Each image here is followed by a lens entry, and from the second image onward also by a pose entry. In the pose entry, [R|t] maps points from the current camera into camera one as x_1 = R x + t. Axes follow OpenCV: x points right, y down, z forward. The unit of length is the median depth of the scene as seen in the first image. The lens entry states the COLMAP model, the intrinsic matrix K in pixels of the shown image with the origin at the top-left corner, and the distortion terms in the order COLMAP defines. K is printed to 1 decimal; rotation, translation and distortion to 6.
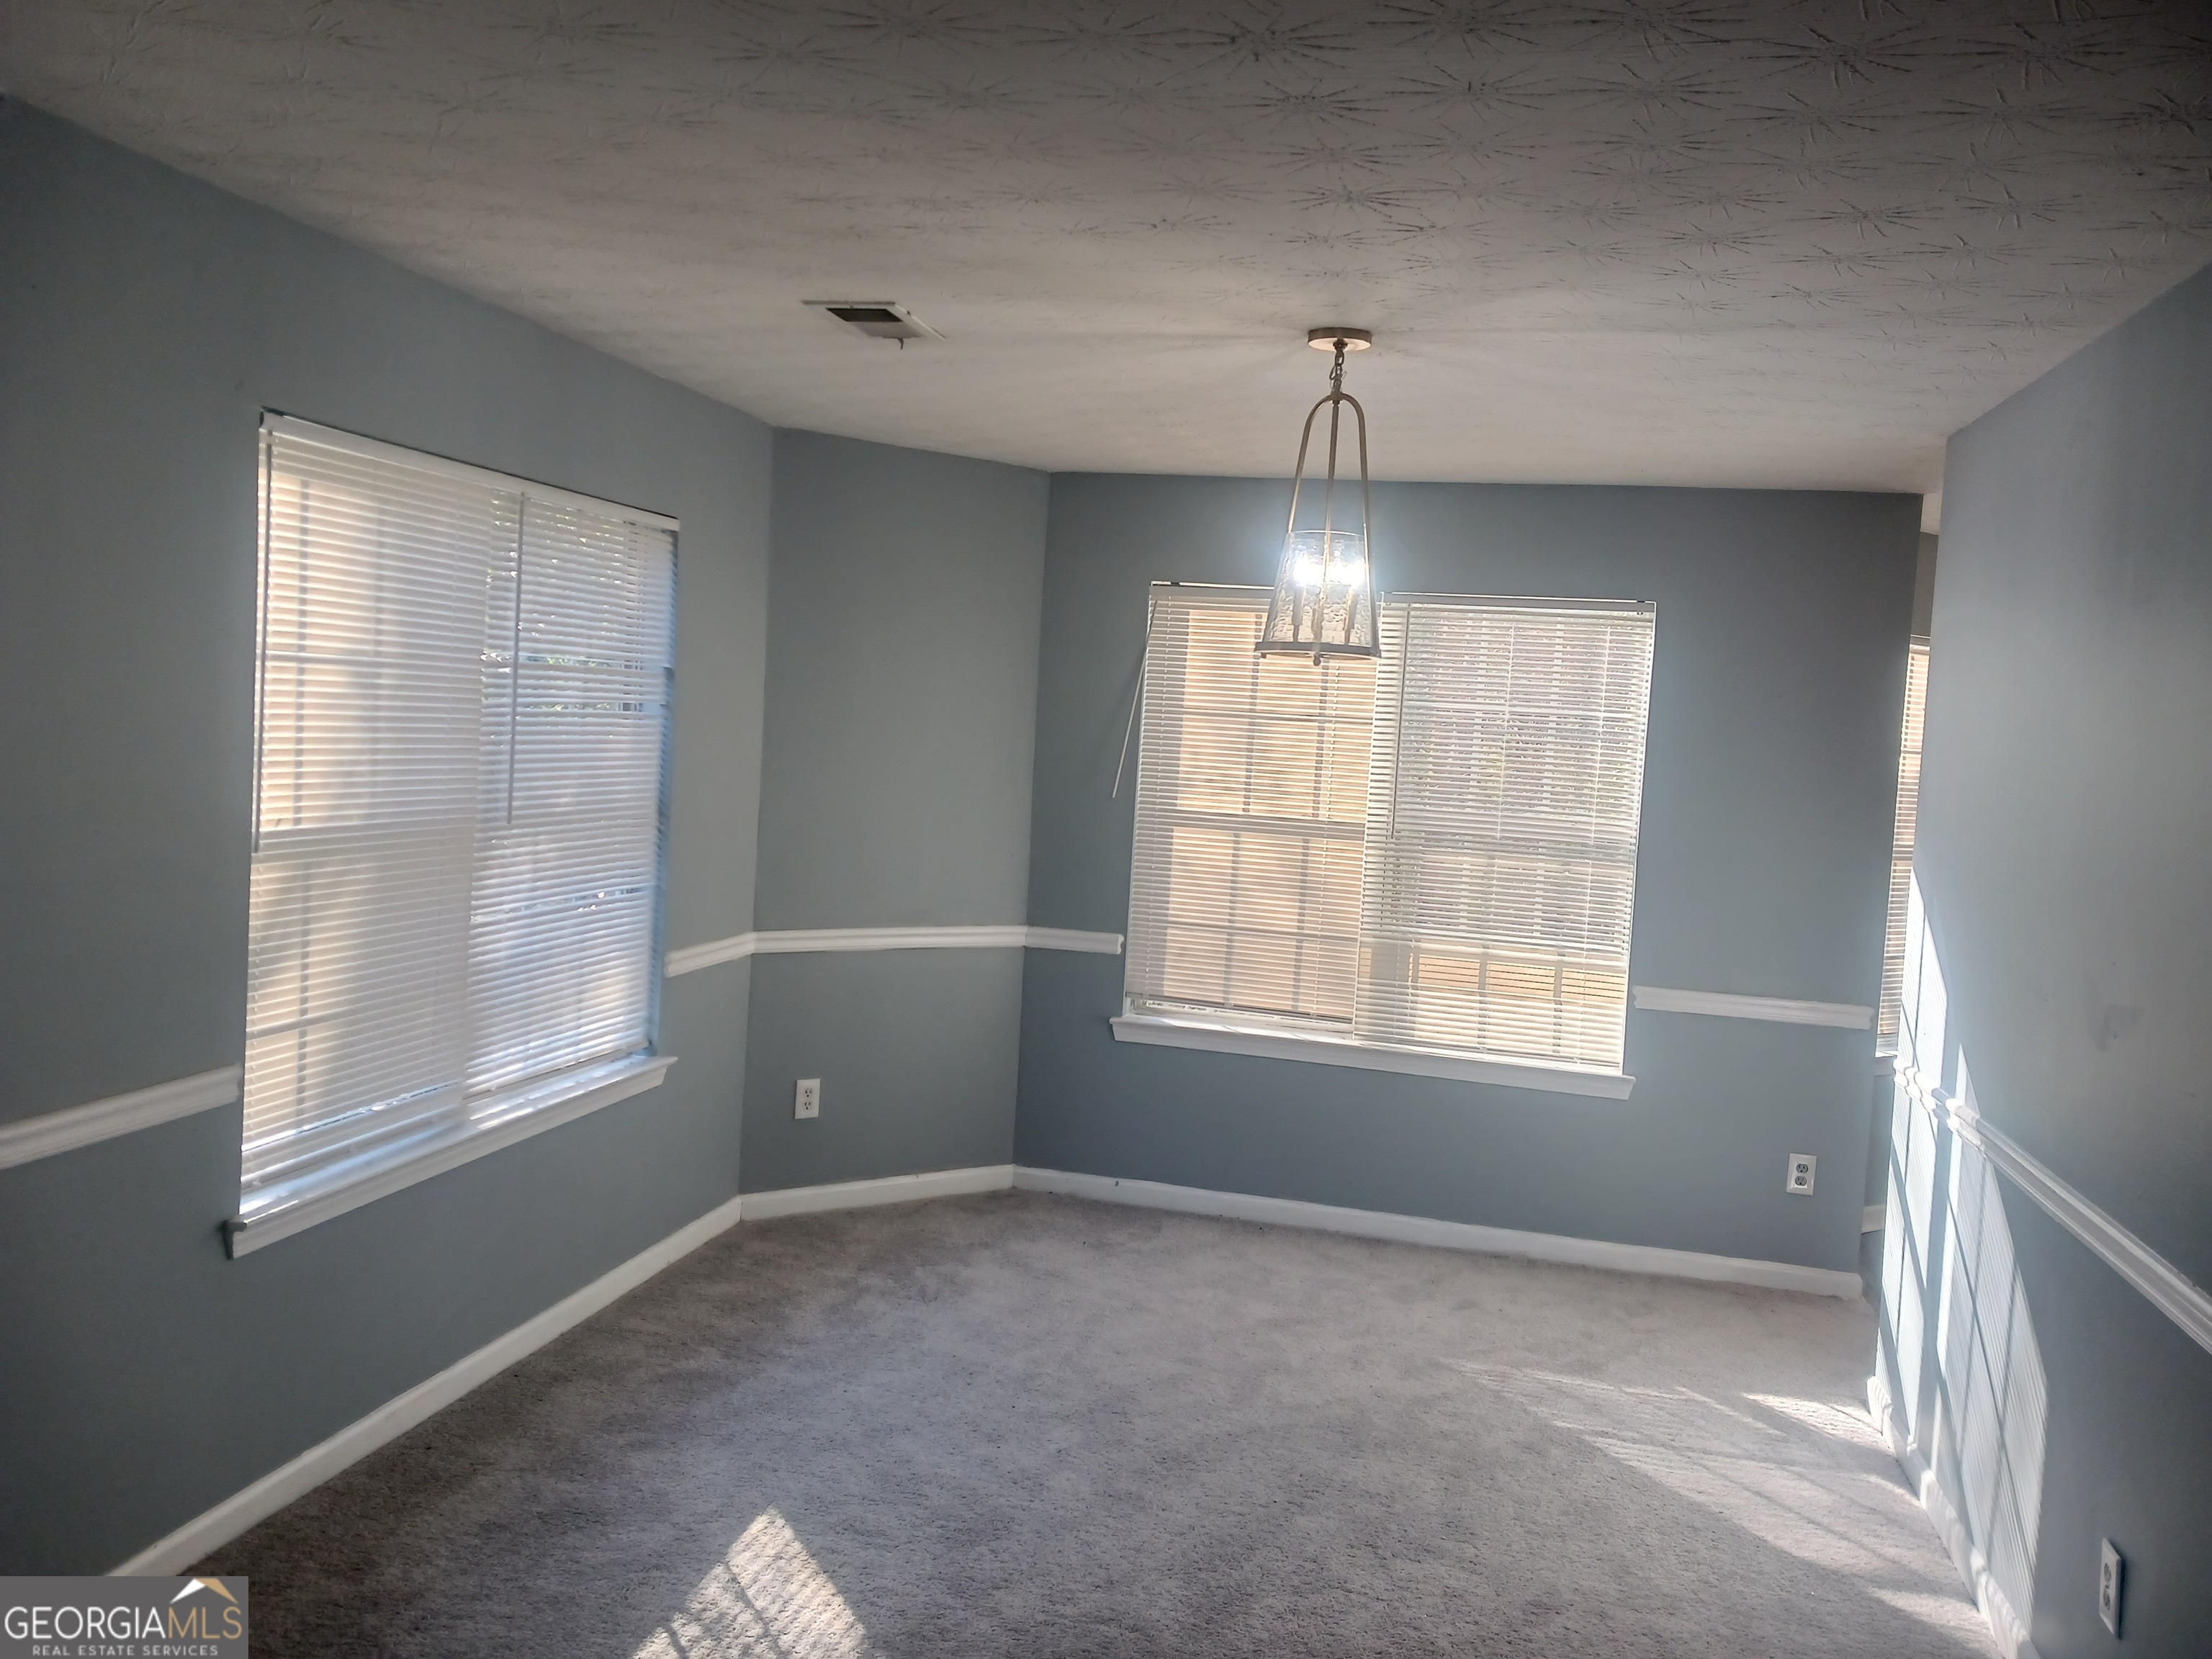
lens RADIAL K [[1733.6, 0, 1099.1], [0, 1733.6, 838.9], [0, 0, 1]] dist [0.012884, -0.007518]
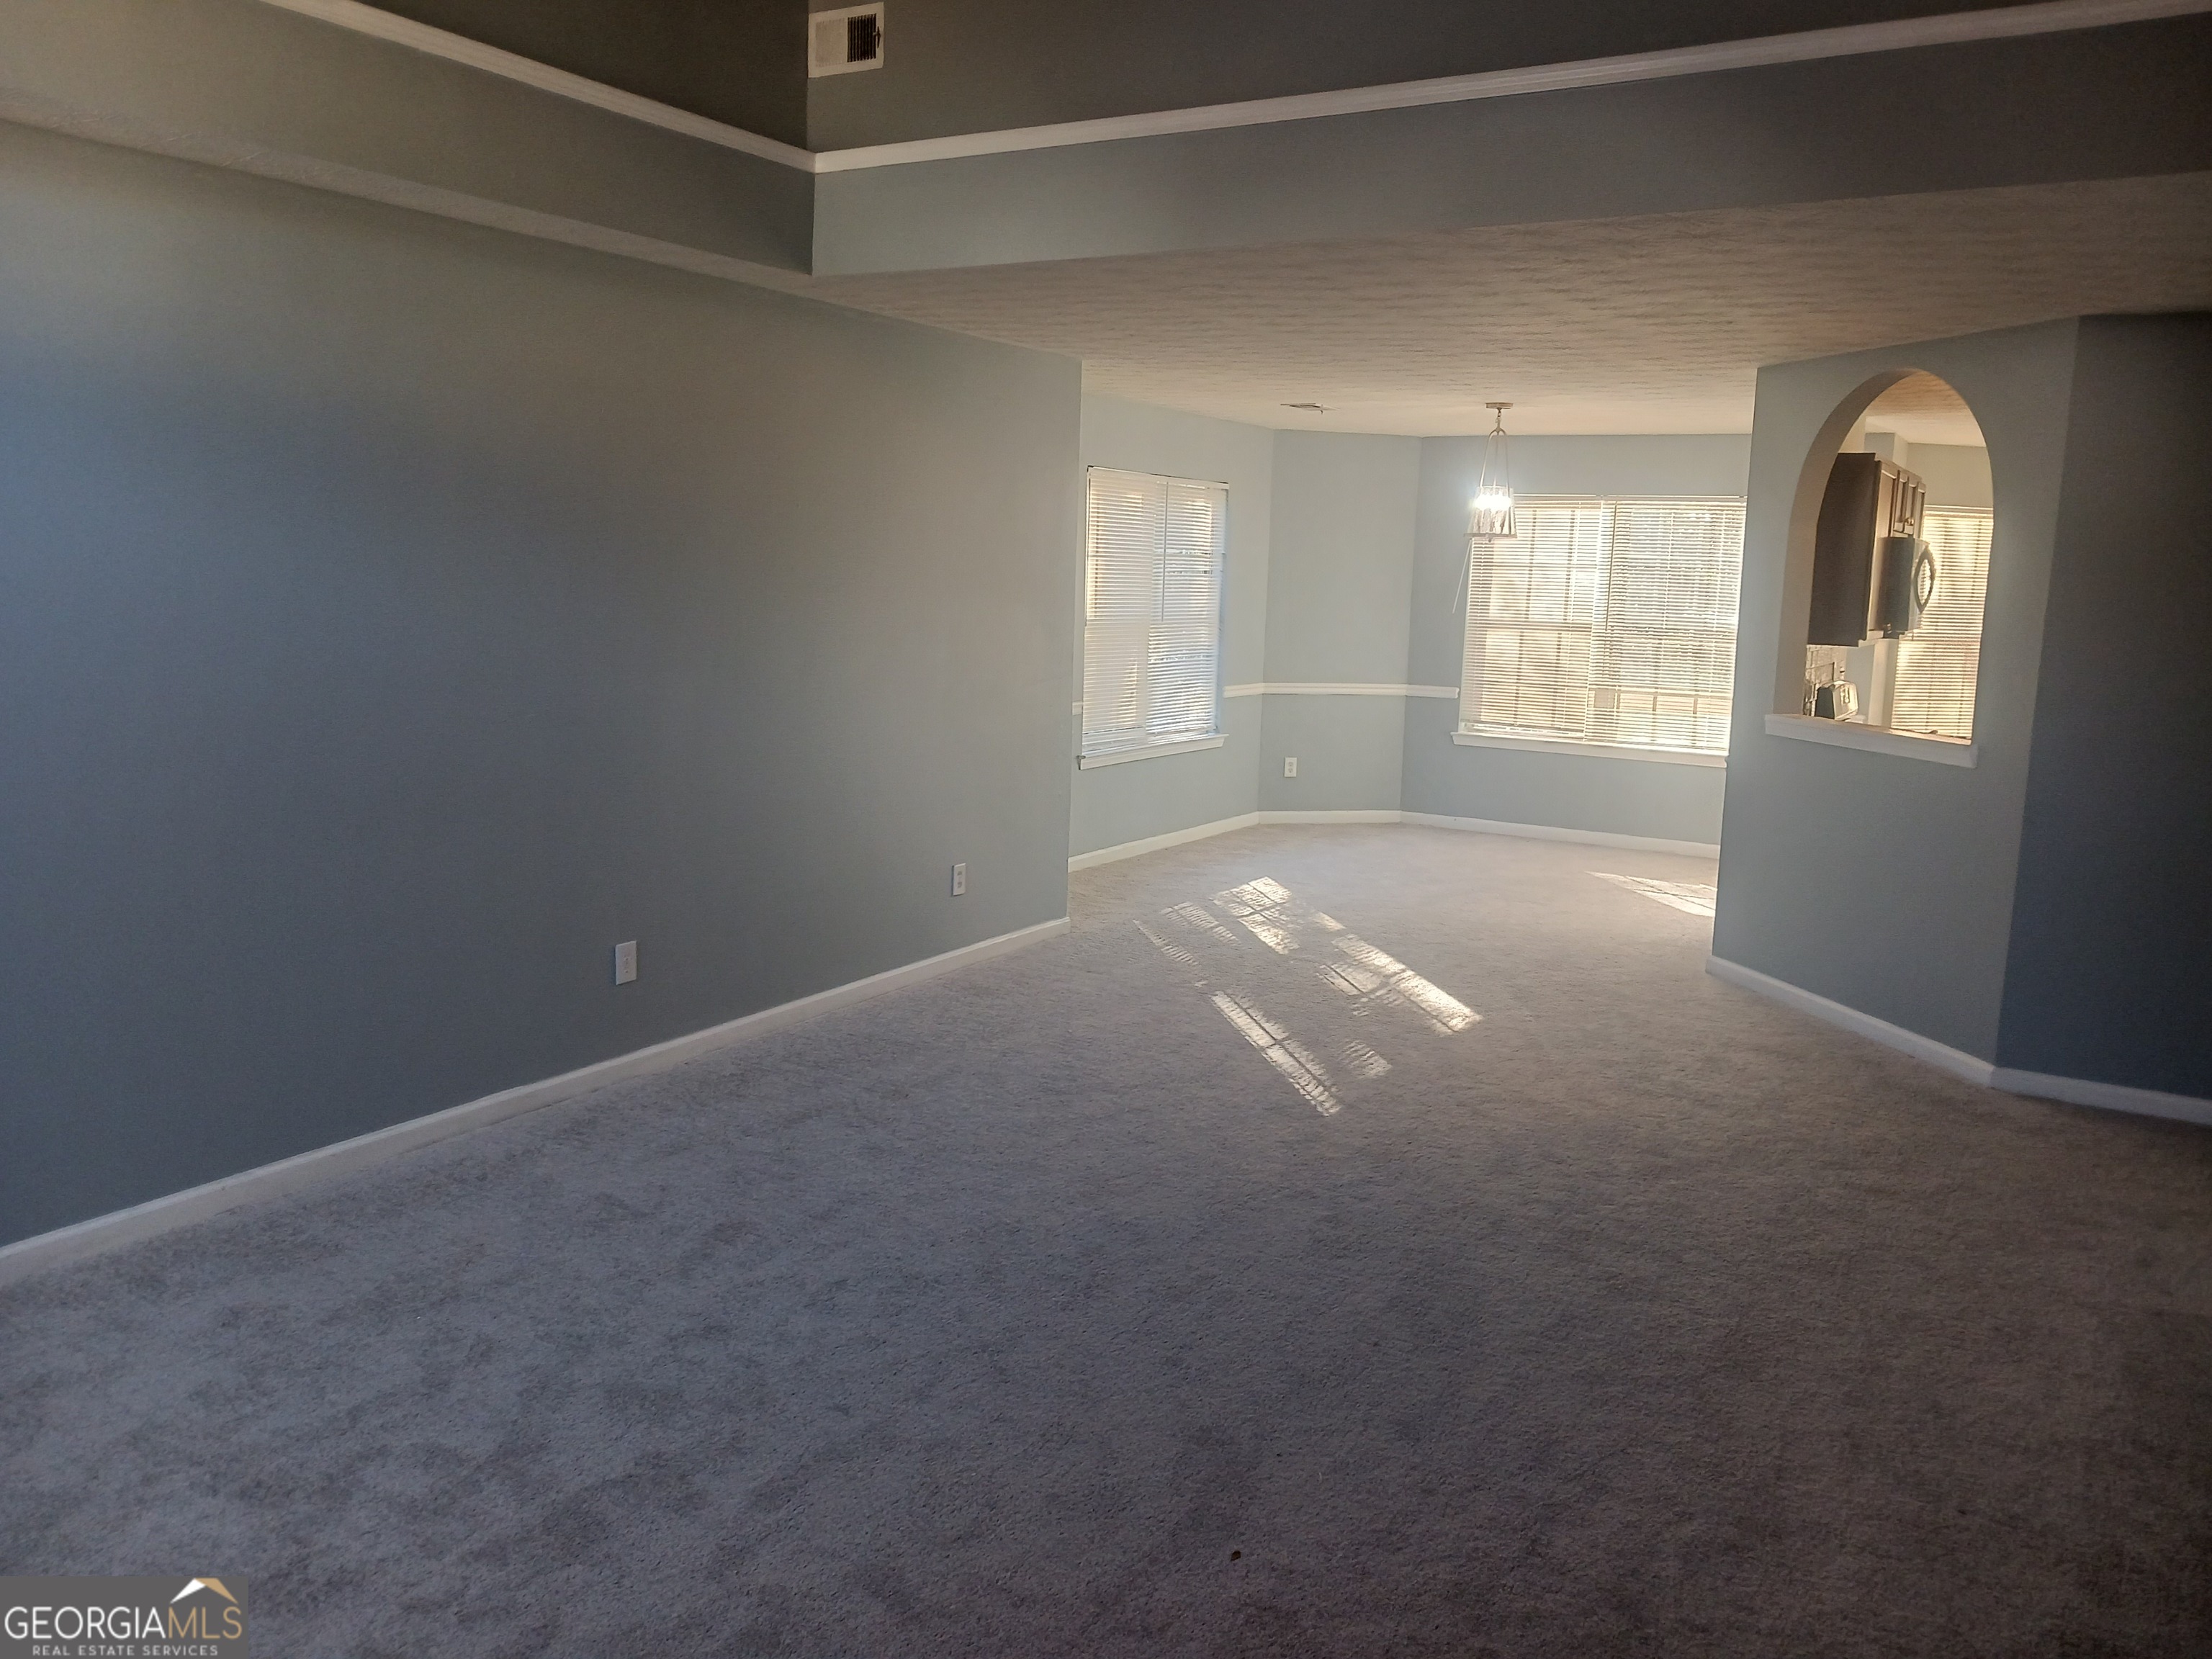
lens RADIAL K [[1733.6, 0, 1092.0], [0, 1733.6, 826.7], [0, 0, 1]] dist [0.012884, -0.007518]
pose [[0.954991, 0.010414, -0.296453, 0.207552], [0.008939, 0.997919, 0.063851, 0.088985], [0.296501, -0.063627, 0.952911, -0.981424]]
